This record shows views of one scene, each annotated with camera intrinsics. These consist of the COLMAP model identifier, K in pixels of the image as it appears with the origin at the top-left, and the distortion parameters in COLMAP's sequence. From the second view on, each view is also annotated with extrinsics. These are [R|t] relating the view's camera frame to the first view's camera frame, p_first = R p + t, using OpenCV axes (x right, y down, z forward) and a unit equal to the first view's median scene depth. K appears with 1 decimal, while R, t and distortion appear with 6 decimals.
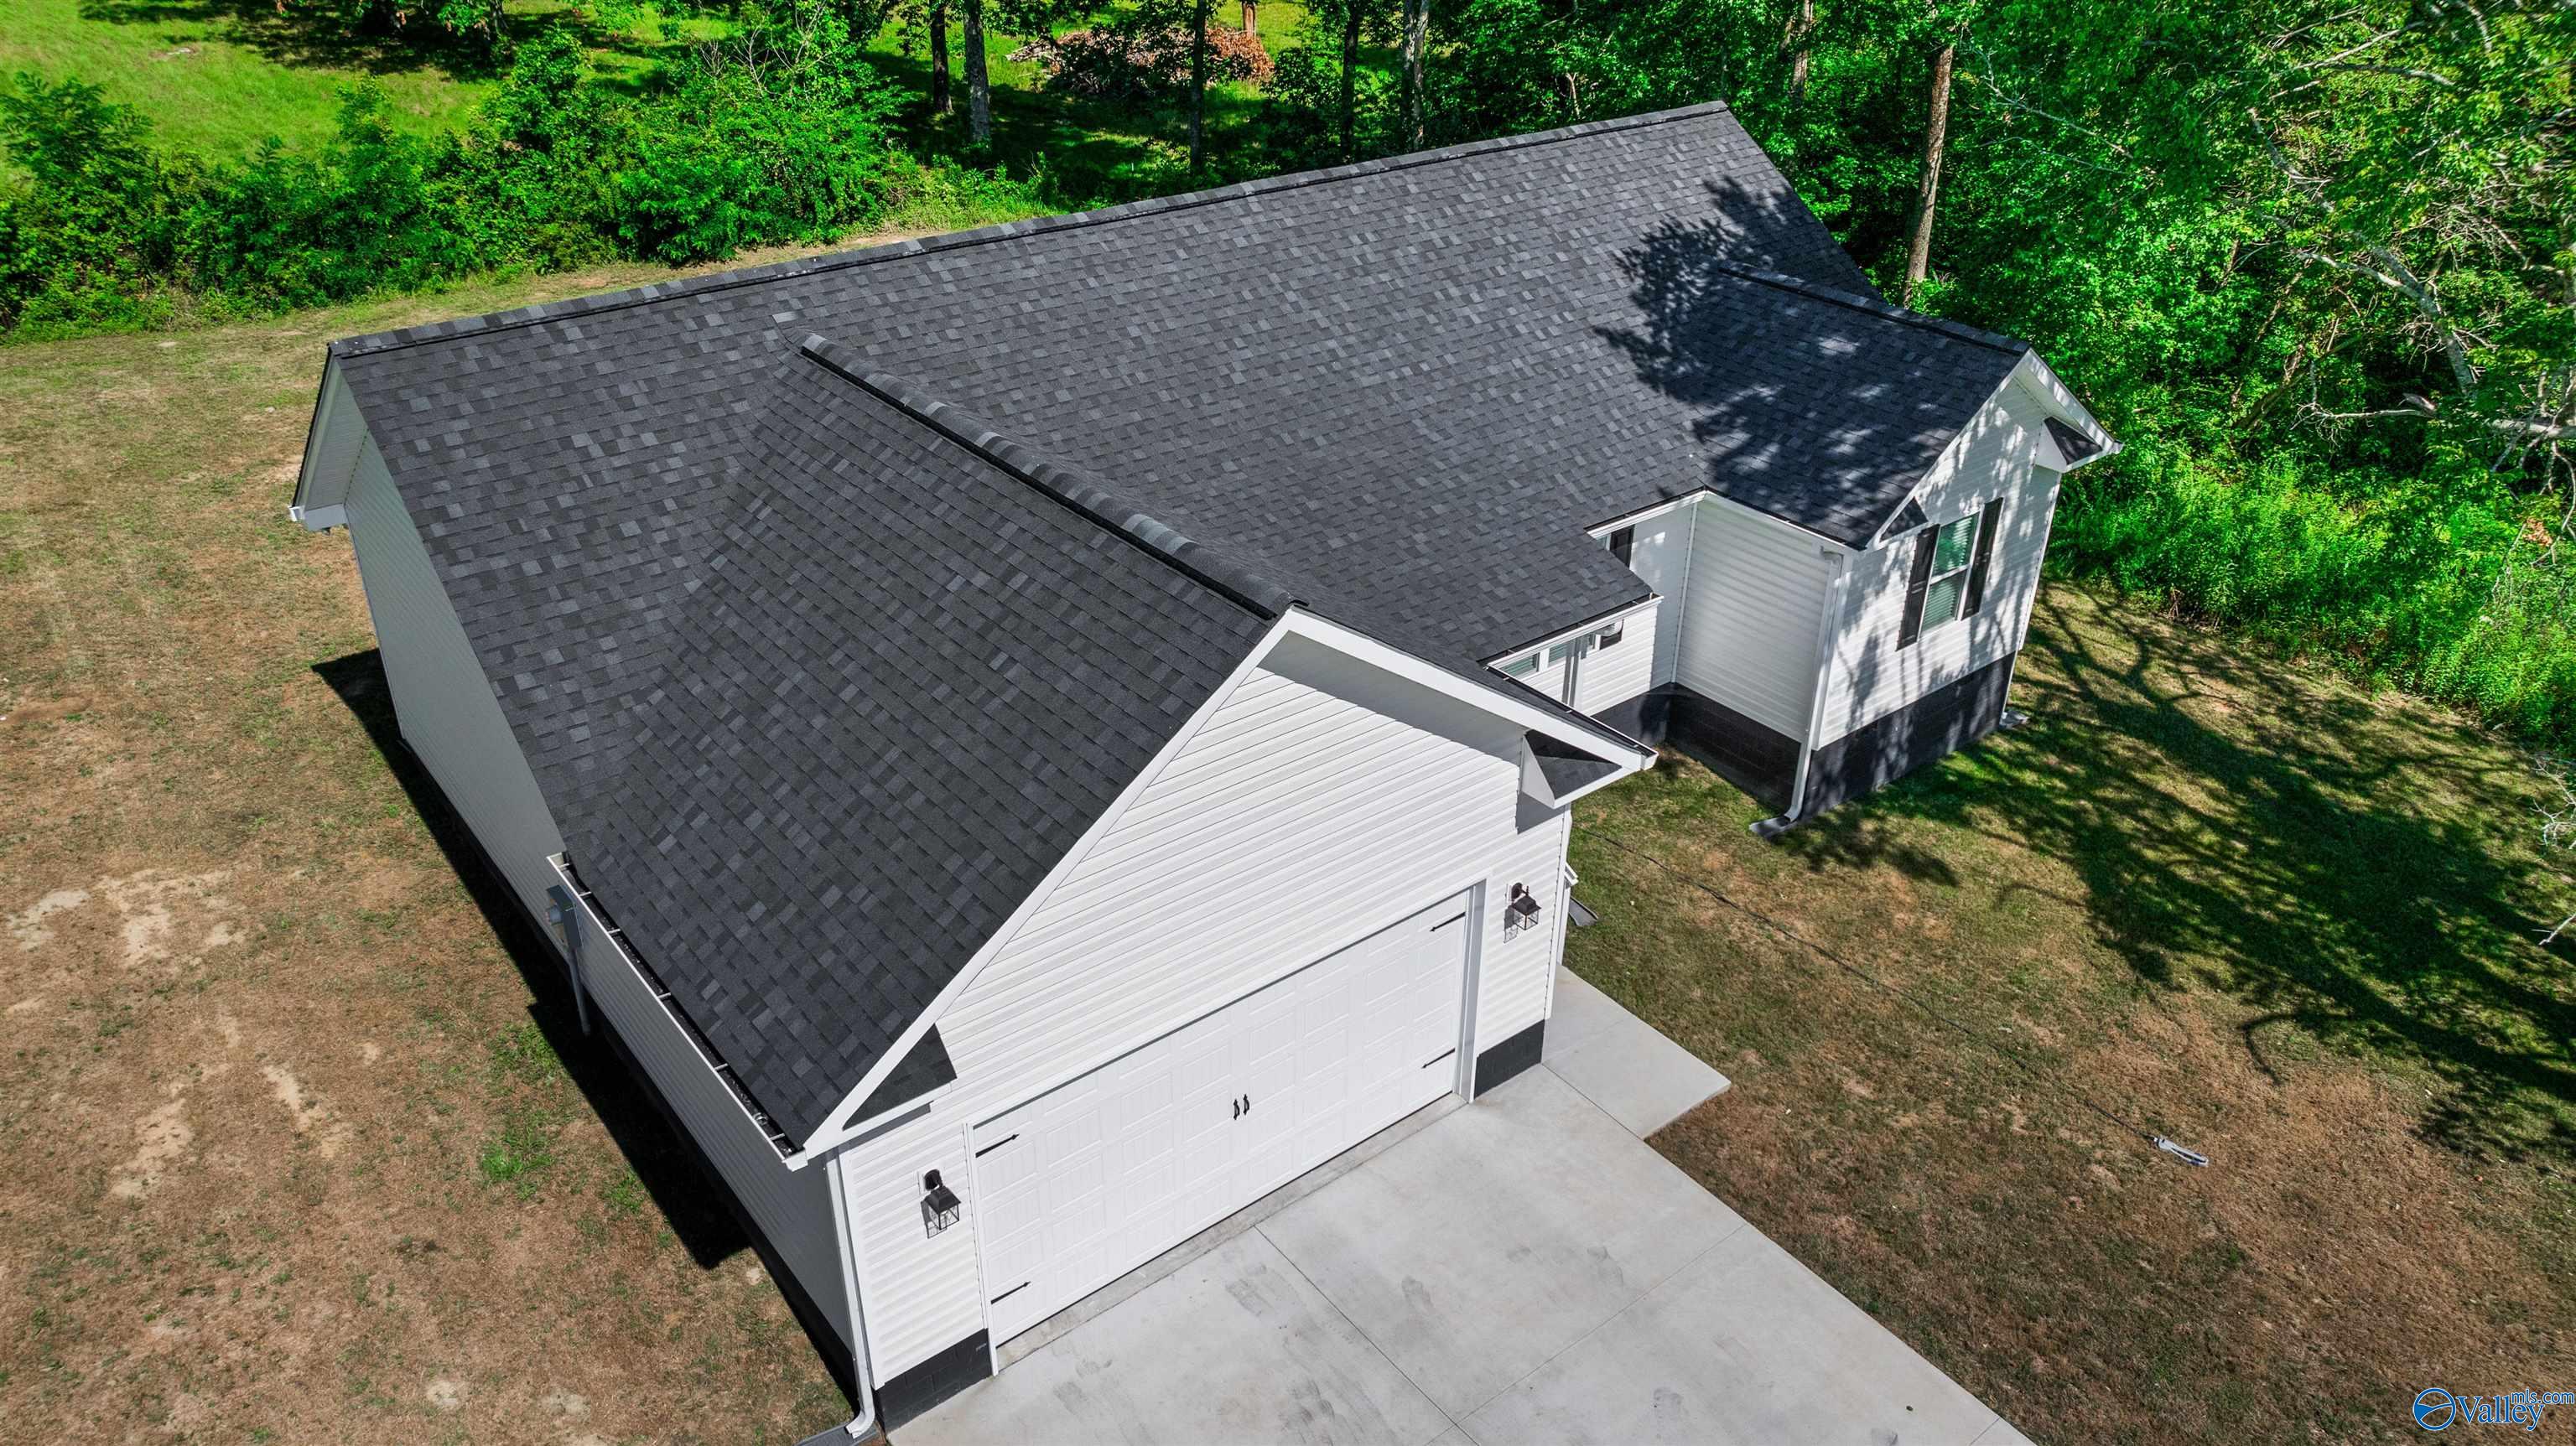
lens RADIAL K [[1864.7, 0, 1255.5], [0, 1864.7, 689.6], [0, 0, 1]] dist [0.006842, -0.028401]
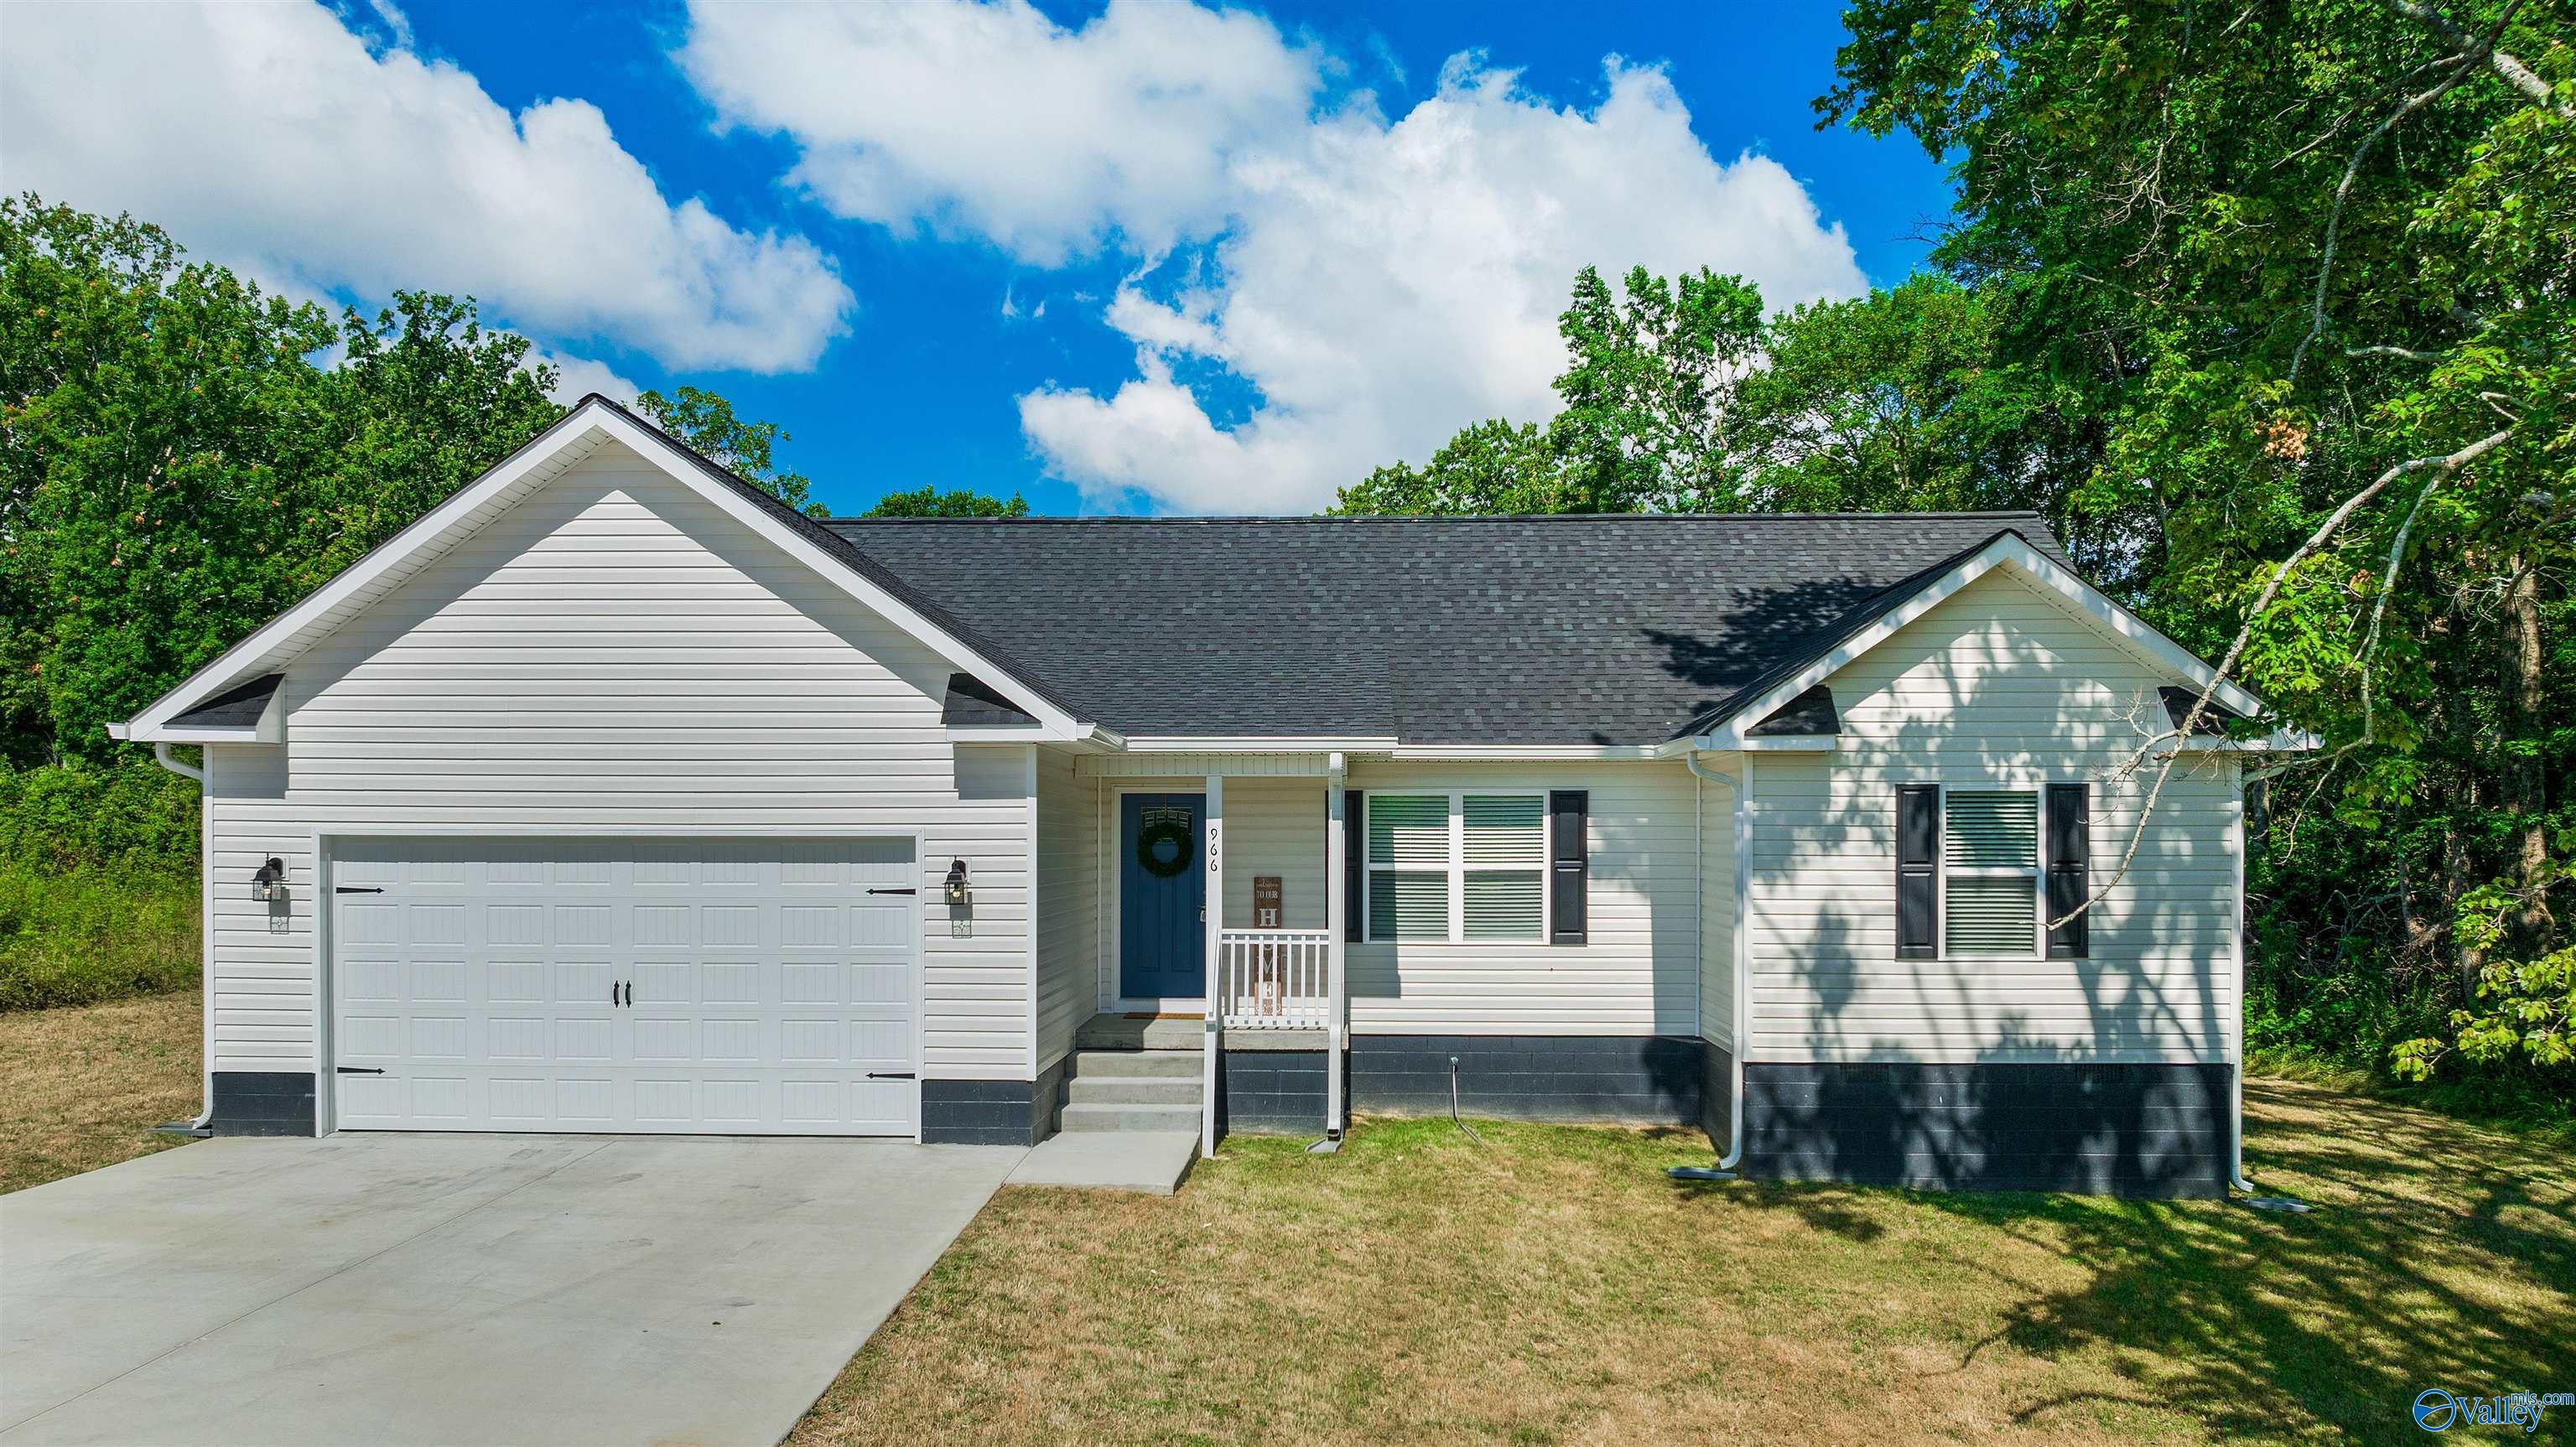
lens RADIAL K [[1864.8, 0, 1265.2], [0, 1864.8, 801.2], [0, 0, 1]] dist [0.006842, -0.028401]
pose [[0.753675, -0.013591, -0.657107, 0.646251], [-0.311493, 0.872985, -0.375326, 0.283162], [0.578745, 0.487558, 0.653713, 0.343037]]
